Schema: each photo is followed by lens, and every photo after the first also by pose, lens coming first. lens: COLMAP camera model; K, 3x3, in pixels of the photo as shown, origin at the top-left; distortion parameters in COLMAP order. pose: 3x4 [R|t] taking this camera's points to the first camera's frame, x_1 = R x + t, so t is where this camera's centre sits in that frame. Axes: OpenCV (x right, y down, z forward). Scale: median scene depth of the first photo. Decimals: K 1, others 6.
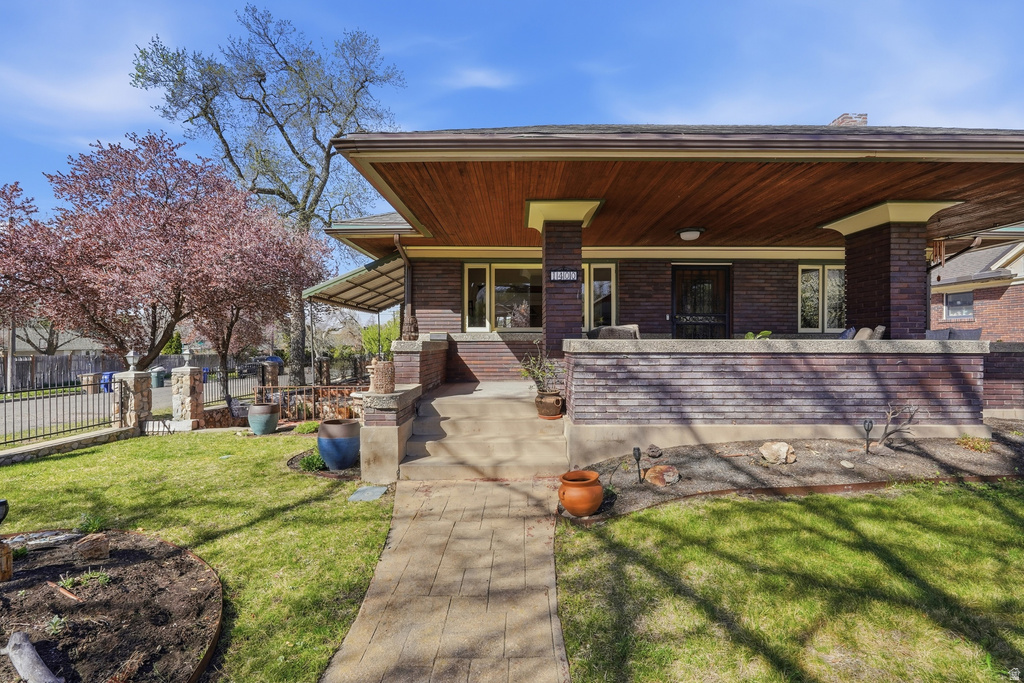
lens RADIAL K [[461.5, 0, 515.7], [0, 461.5, 340.8], [0, 0, 1]] dist [-0.010005, 0.004769]
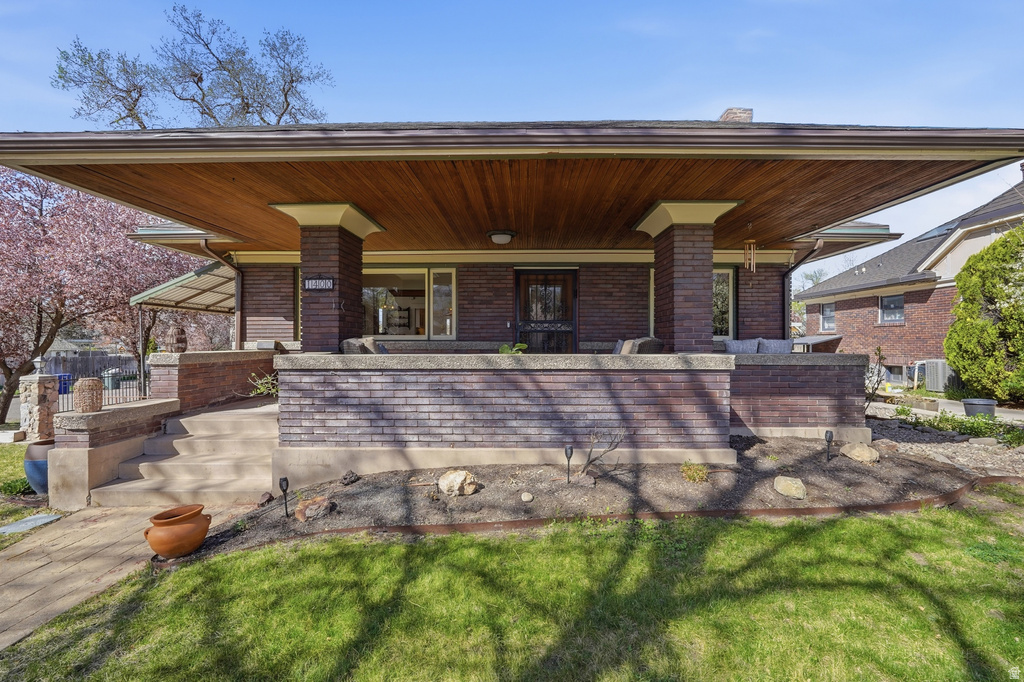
lens RADIAL K [[461.5, 0, 518.4], [0, 461.5, 338.5], [0, 0, 1]] dist [-0.010005, 0.004769]
pose [[0.999928, -0.000491, -0.011952, 0.596574], [0.000434, 0.999989, -0.004723, -0.029337], [0.011954, 0.004717, 0.999917, 0.086096]]
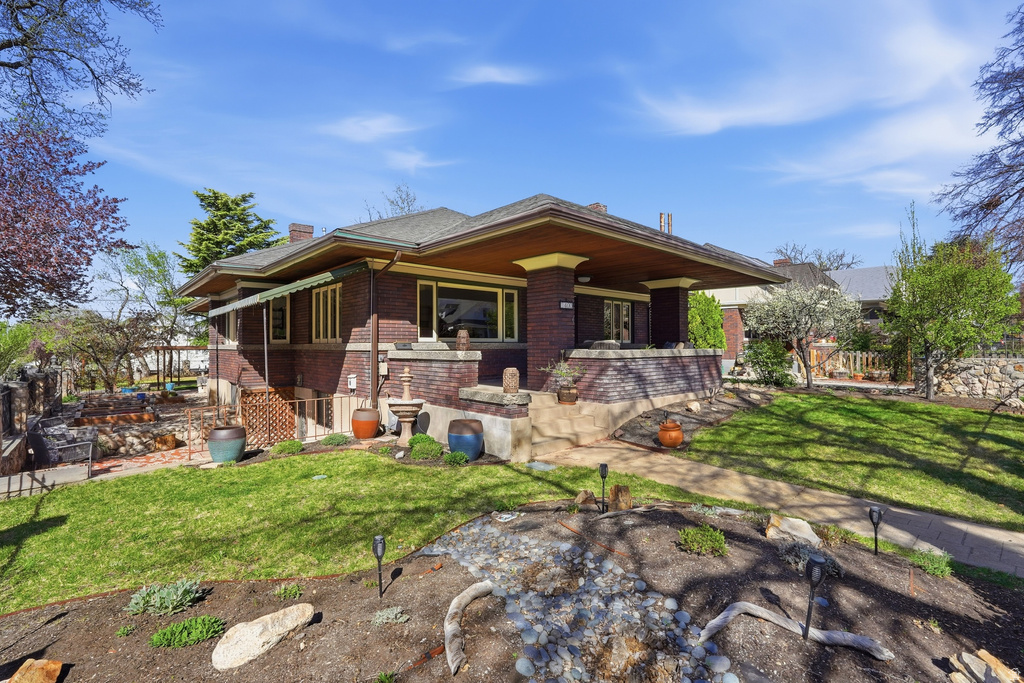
lens RADIAL K [[461.5, 0, 514.0], [0, 461.5, 344.5], [0, 0, 1]] dist [-0.010005, 0.004769]
pose [[0.738328, 0.000353, 0.674442, -1.142936], [0.001281, 0.999997, -0.001926, -0.016357], [-0.674440, 0.002286, 0.738326, 0.049870]]
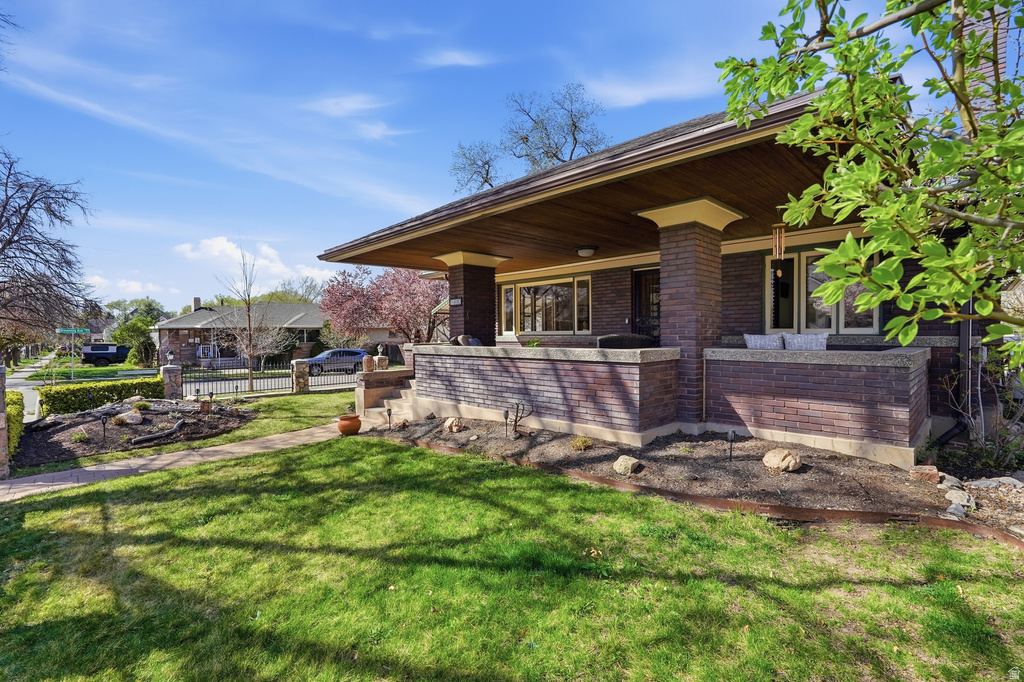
lens RADIAL K [[461.5, 0, 519.0], [0, 461.5, 341.2], [0, 0, 1]] dist [-0.010005, 0.004769]
pose [[0.708658, 0.004222, -0.705540, 1.507841], [0.011712, 0.999774, 0.017746, -0.041540], [0.705455, -0.020839, 0.708448, 0.089889]]
